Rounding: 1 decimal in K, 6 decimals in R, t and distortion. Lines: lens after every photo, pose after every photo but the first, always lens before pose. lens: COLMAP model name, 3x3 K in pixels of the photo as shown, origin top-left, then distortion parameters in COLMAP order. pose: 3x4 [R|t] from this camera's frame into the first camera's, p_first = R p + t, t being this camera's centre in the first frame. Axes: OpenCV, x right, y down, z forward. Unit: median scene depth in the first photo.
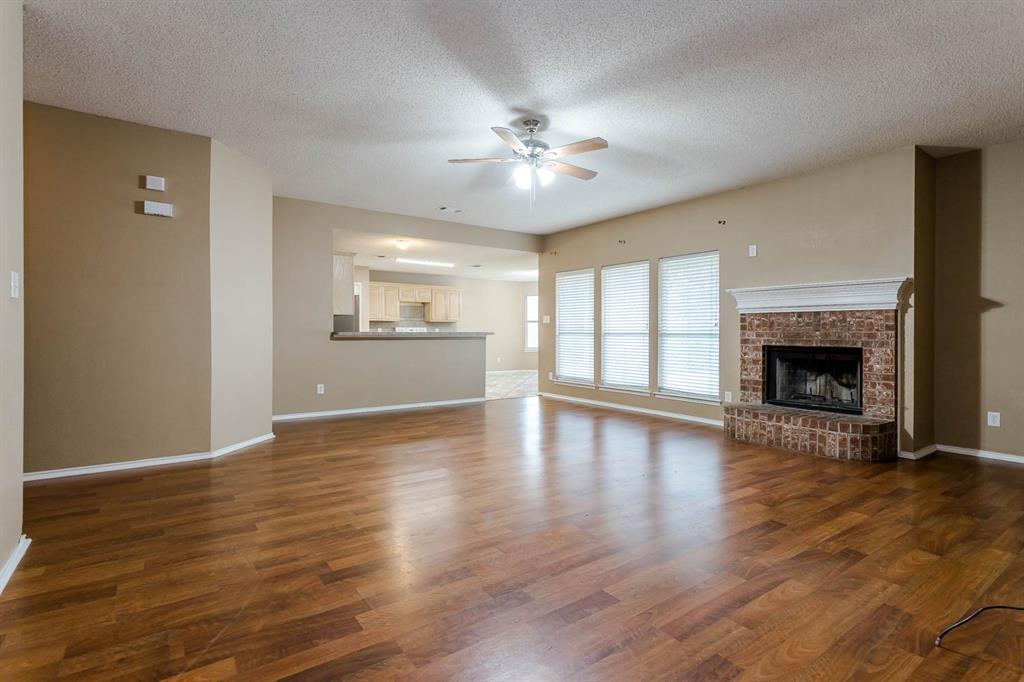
lens RADIAL K [[485.9, 0, 511.8], [0, 485.9, 336.2], [0, 0, 1]] dist [0.000762, 0.001775]
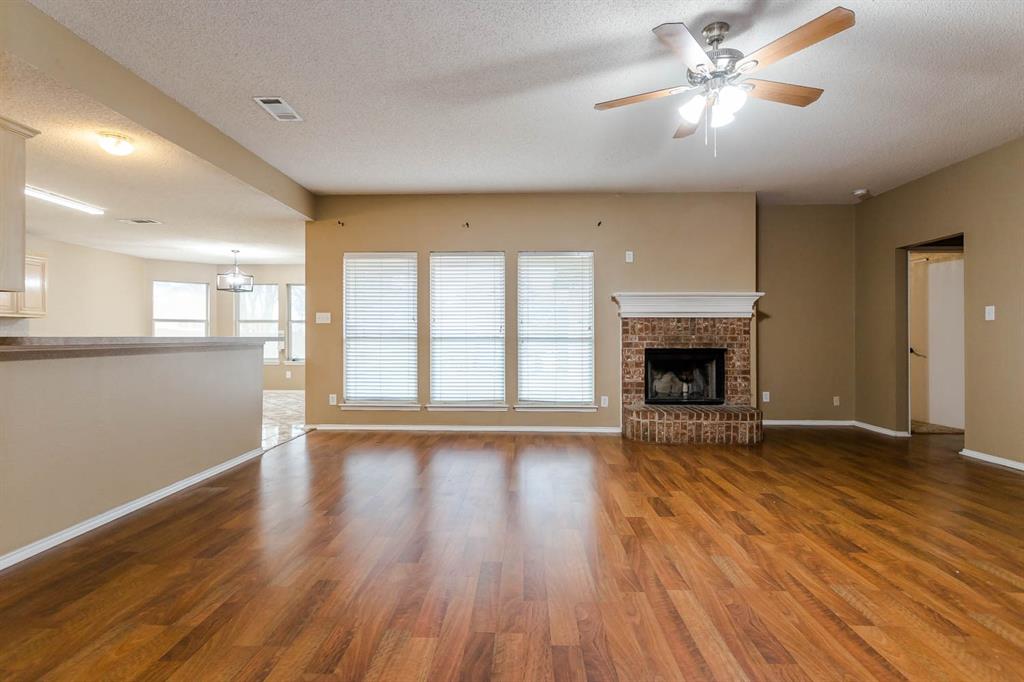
lens RADIAL K [[485.9, 0, 507.8], [0, 485.9, 334.8], [0, 0, 1]] dist [0.000762, 0.001775]
pose [[0.619156, 0.000743, 0.785268, -0.479544], [0.008255, 0.999938, -0.007455, -0.005275], [-0.785225, 0.011098, 0.619111, 0.577690]]
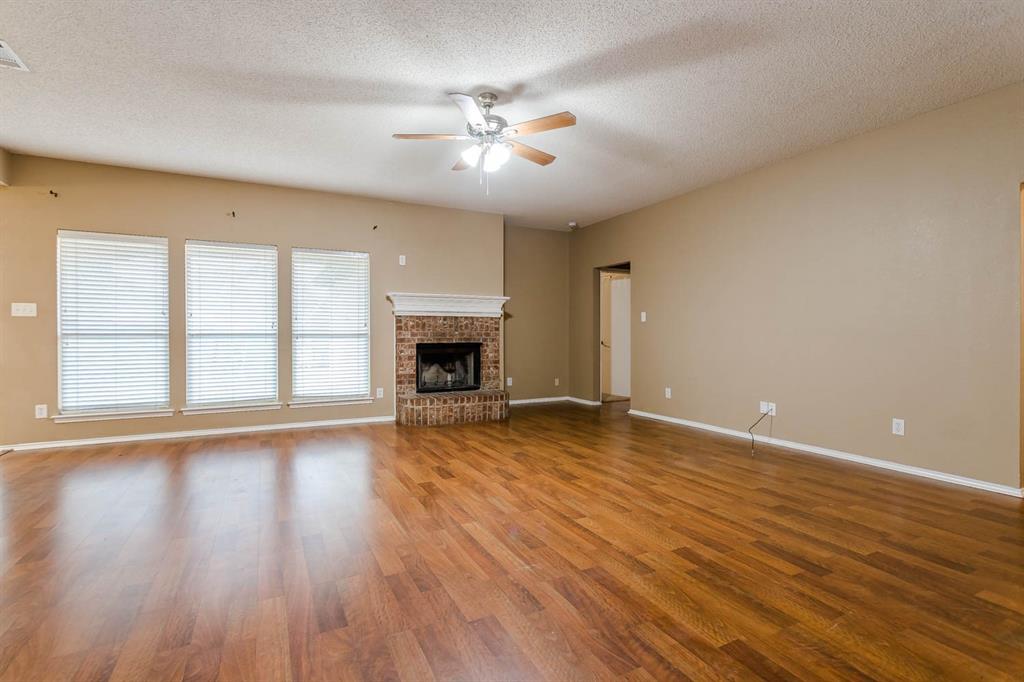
lens RADIAL K [[485.9, 0, 506.3], [0, 485.9, 335.7], [0, 0, 1]] dist [0.000762, 0.001775]
pose [[0.164575, -0.008783, 0.986325, -0.593025], [0.009627, 0.999927, 0.007297, -0.006200], [-0.986318, 0.008294, 0.164648, 0.586813]]
